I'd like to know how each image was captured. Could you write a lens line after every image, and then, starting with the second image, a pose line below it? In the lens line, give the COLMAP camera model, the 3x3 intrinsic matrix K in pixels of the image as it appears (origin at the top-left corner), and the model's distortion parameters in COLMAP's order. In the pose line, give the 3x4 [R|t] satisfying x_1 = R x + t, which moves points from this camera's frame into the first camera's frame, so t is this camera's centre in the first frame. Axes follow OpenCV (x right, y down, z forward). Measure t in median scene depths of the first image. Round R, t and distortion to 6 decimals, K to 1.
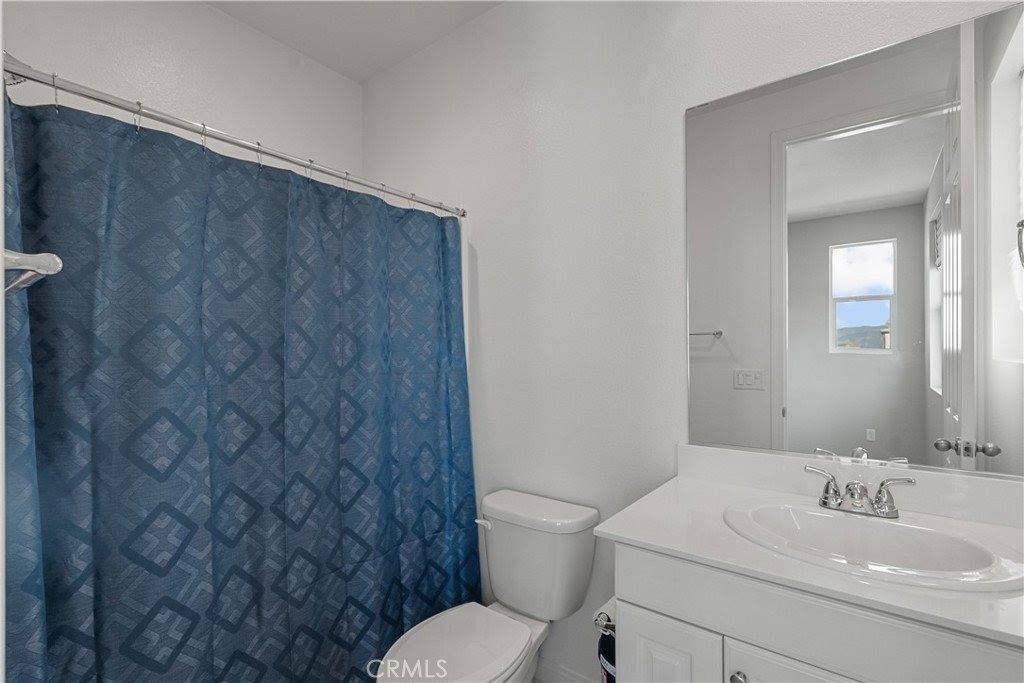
lens RADIAL K [[471.0, 0, 515.6], [0, 471.0, 348.8], [0, 0, 1]] dist [0.002550, 0.001246]
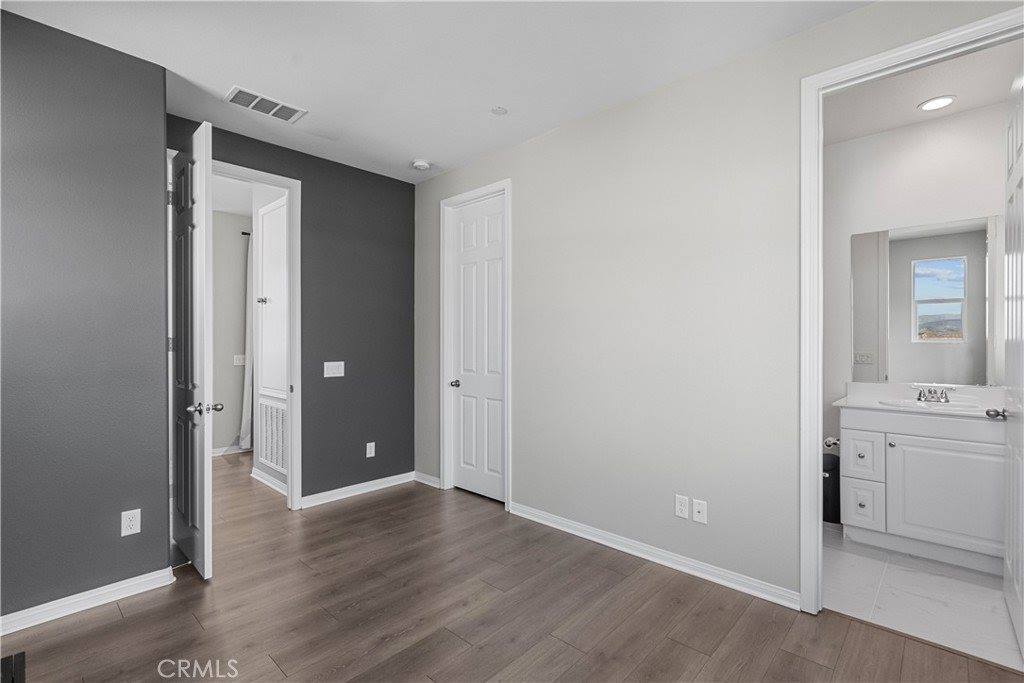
lens RADIAL K [[471.0, 0, 515.6], [0, 471.0, 348.8], [0, 0, 1]] dist [0.002550, 0.001246]
pose [[0.995189, -0.001101, -0.097970, -0.379117], [0.003496, 0.999699, 0.024278, -0.008757], [0.097914, -0.024503, 0.994893, -0.523846]]
